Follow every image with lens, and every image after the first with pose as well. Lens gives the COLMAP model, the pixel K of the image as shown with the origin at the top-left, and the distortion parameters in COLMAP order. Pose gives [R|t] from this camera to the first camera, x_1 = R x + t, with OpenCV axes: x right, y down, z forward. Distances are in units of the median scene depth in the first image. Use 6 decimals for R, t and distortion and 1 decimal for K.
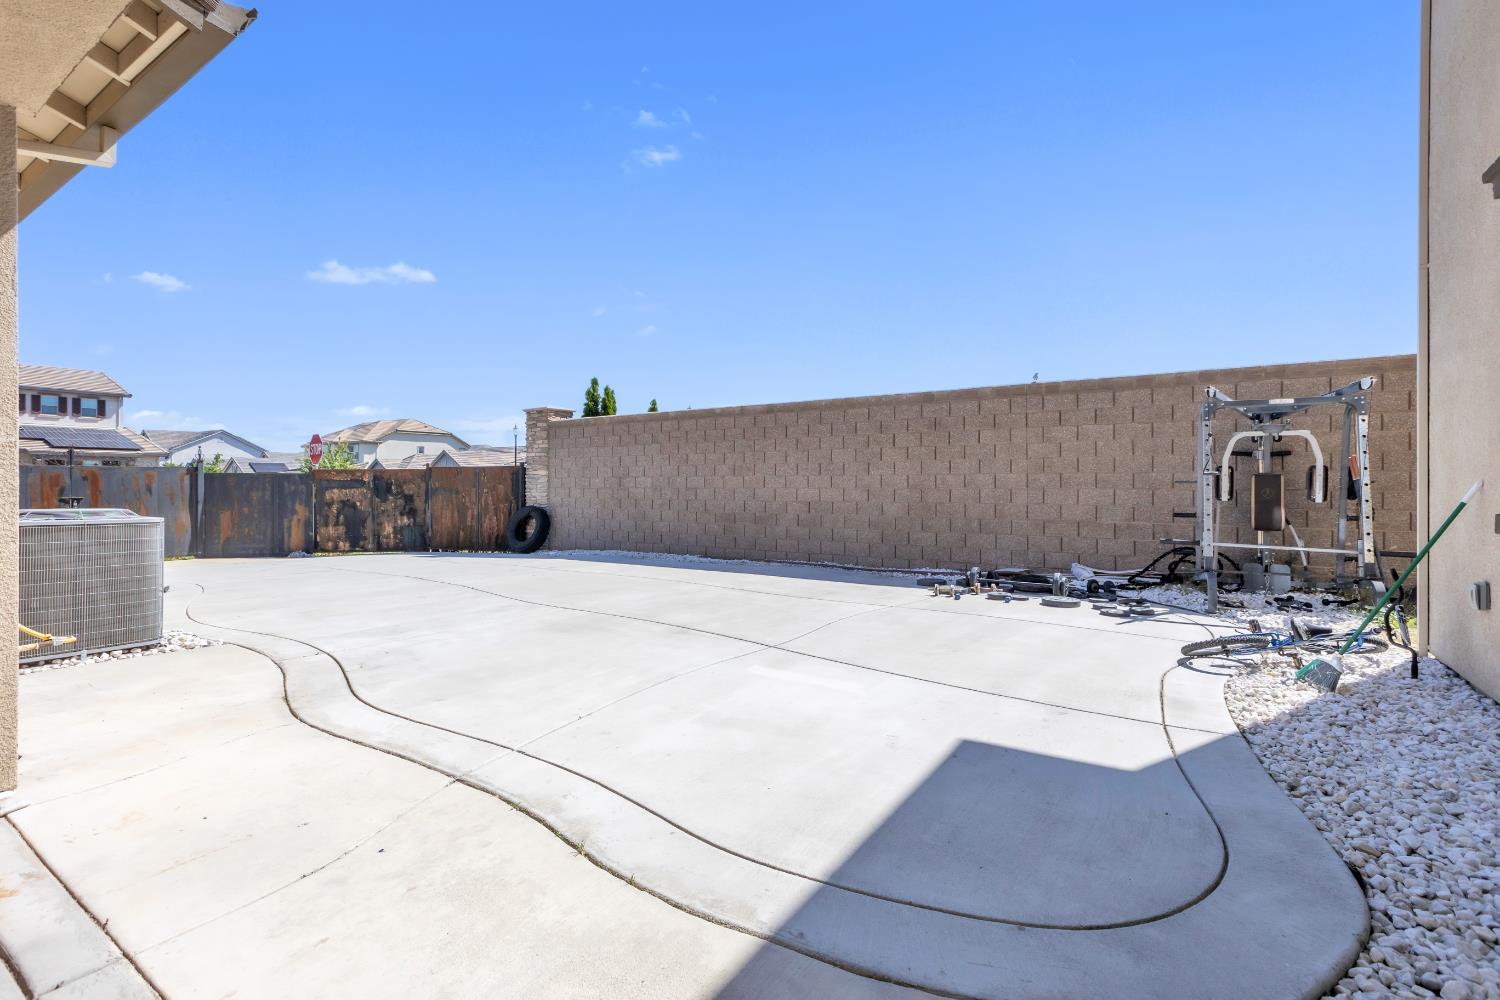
lens RADIAL K [[717.9, 0, 750.0], [0, 717.9, 500.0], [0, 0, 1]] dist [0.003725, 0.000263]
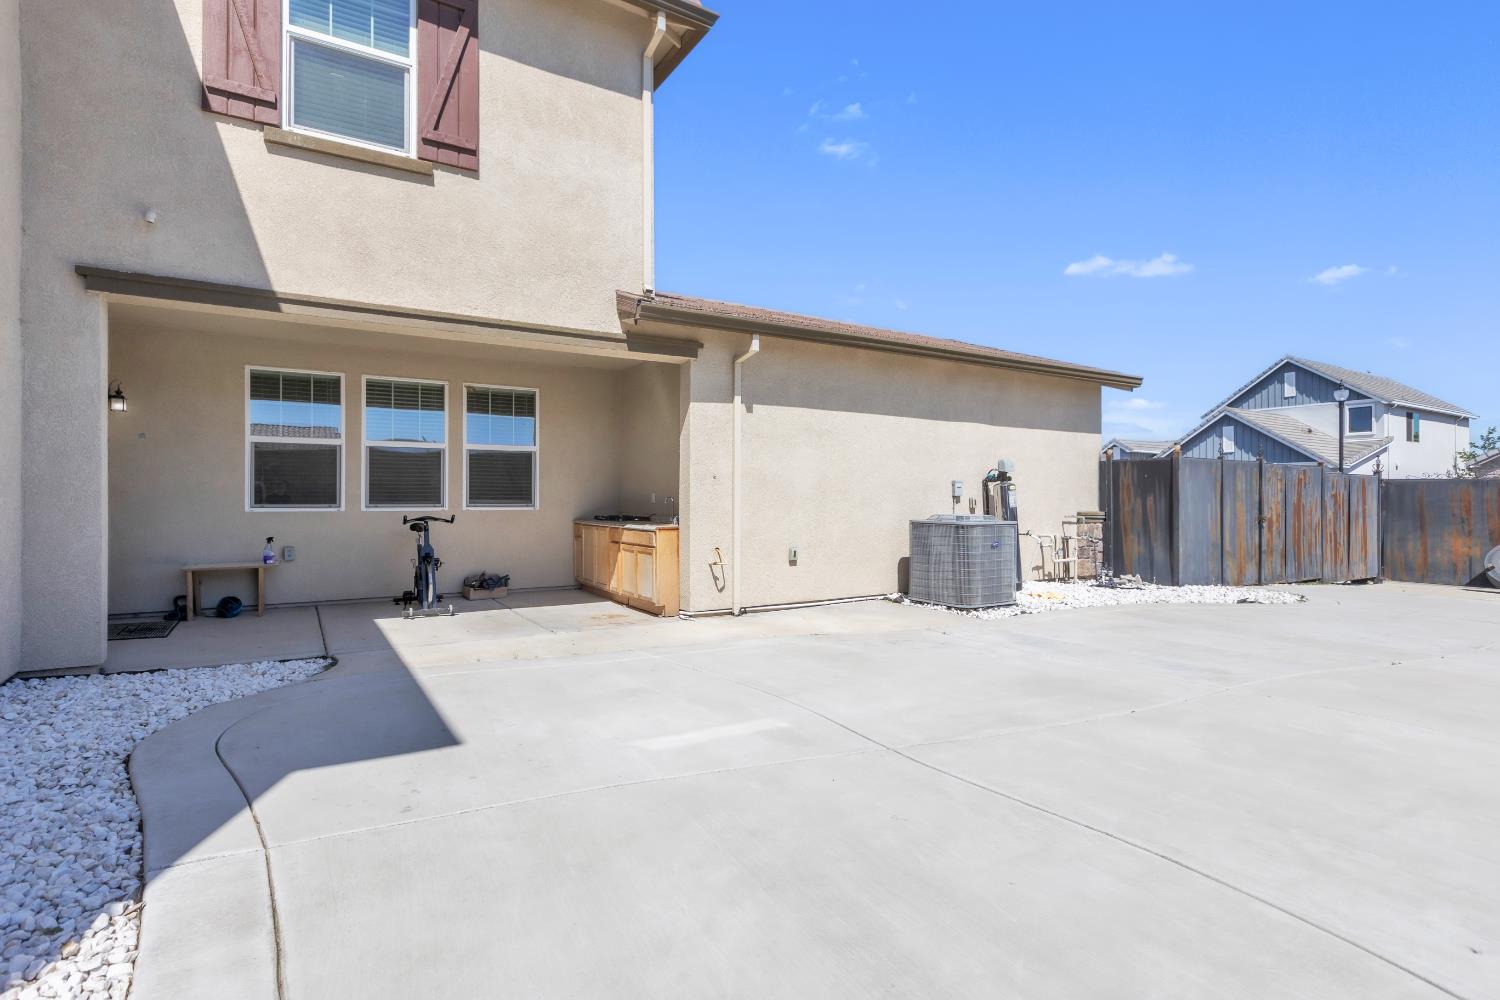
lens RADIAL K [[717.9, 0, 750.0], [0, 717.9, 500.0], [0, 0, 1]] dist [0.003725, 0.000263]
pose [[-0.418009, -0.003646, -0.908436, 0.969051], [-0.014356, 0.999894, 0.002593, -0.033883], [0.908330, 0.014125, -0.418016, 1.633634]]
